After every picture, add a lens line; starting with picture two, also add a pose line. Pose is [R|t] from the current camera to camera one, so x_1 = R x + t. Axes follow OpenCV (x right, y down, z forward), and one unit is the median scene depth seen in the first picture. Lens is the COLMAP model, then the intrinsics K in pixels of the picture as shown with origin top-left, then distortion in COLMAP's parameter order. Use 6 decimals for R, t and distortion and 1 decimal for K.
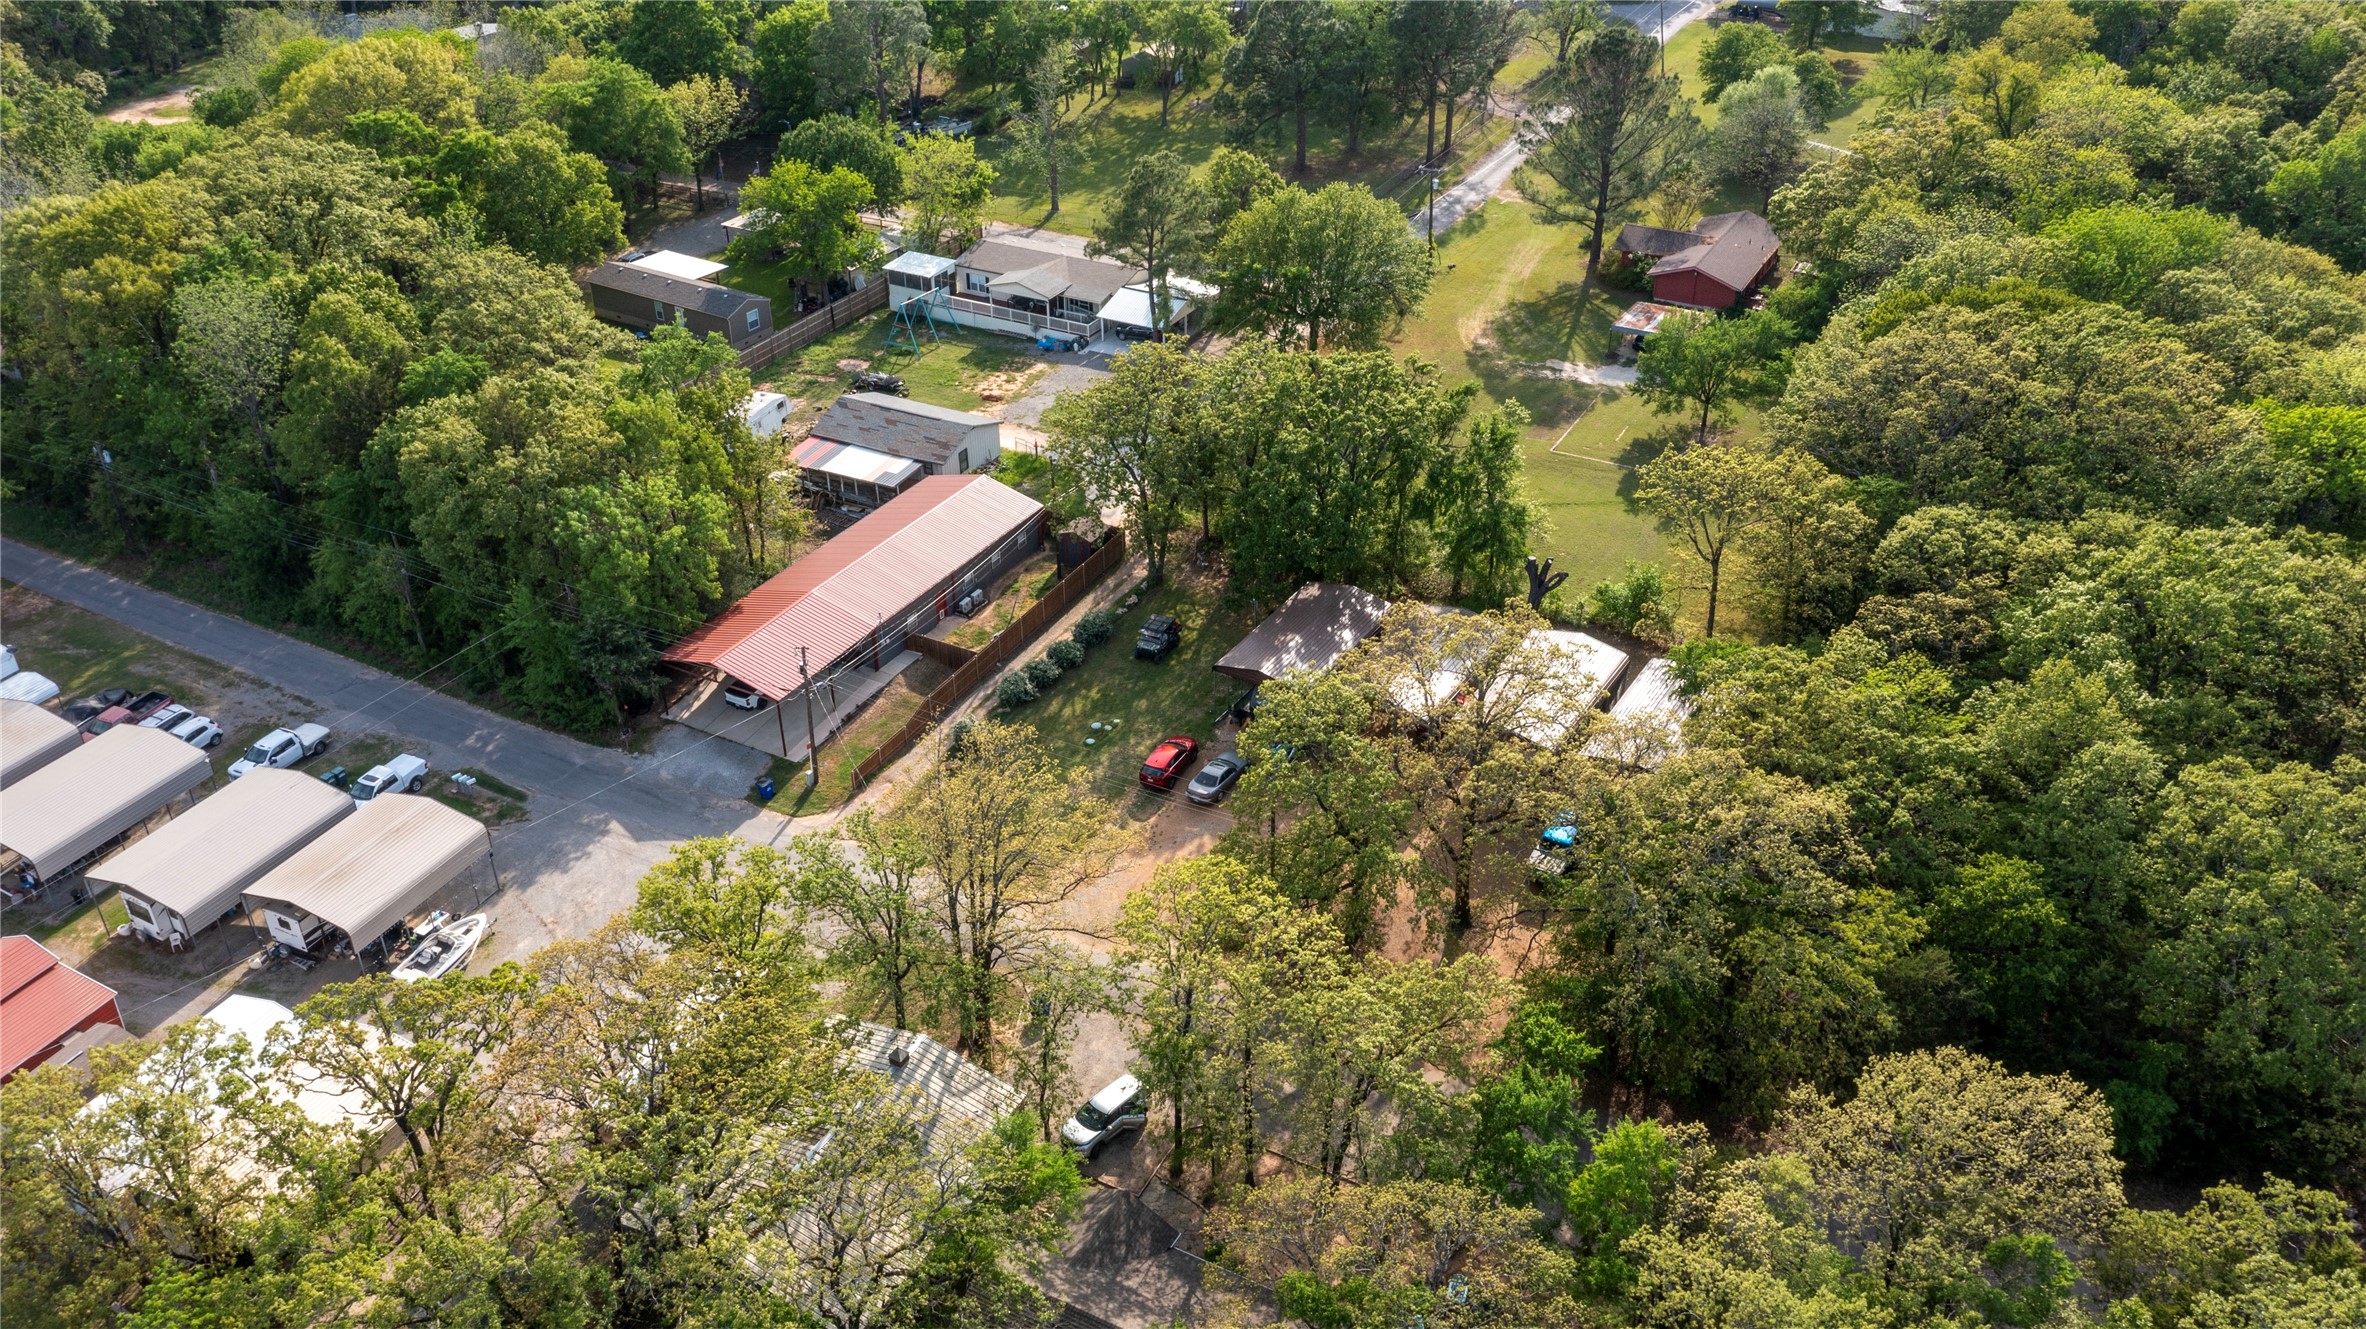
lens RADIAL K [[1878.9, 0, 1183.6], [0, 1878.9, 664.1], [0, 0, 1]] dist [-0.018524, -0.008740]
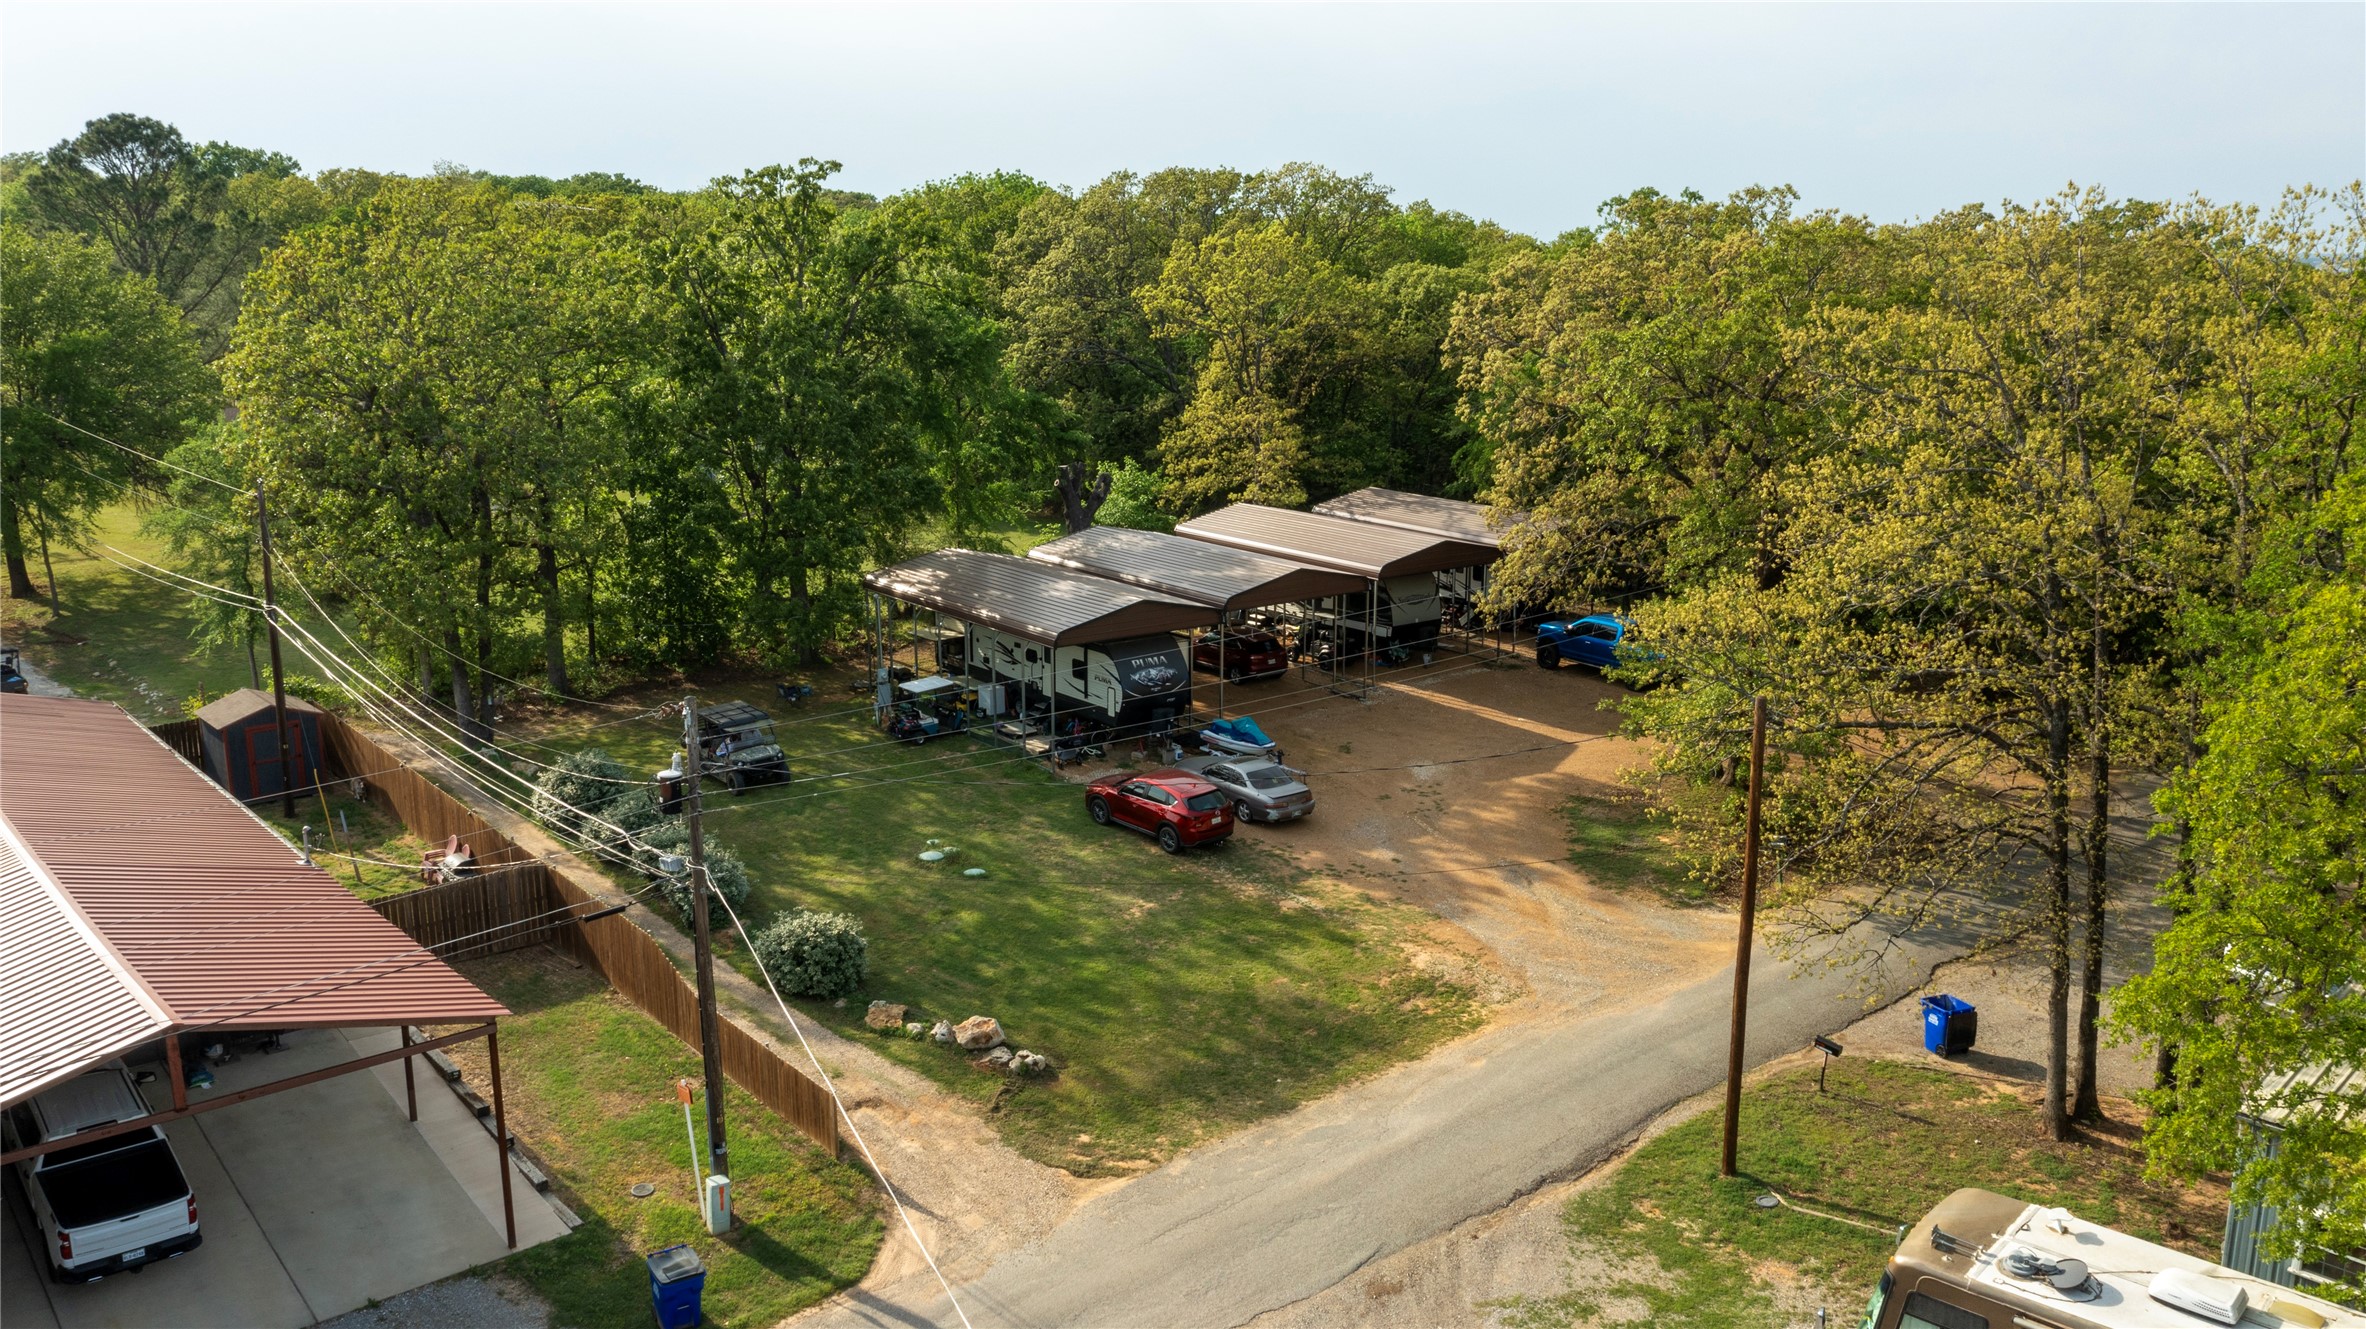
lens RADIAL K [[1878.9, 0, 1183.9], [0, 1878.9, 660.6], [0, 0, 1]] dist [-0.018524, -0.008740]
pose [[0.369966, -0.202879, 0.906623, -0.417997], [0.484640, 0.874711, -0.002029, 0.021515], [-0.792622, 0.440136, 0.421937, 0.768274]]
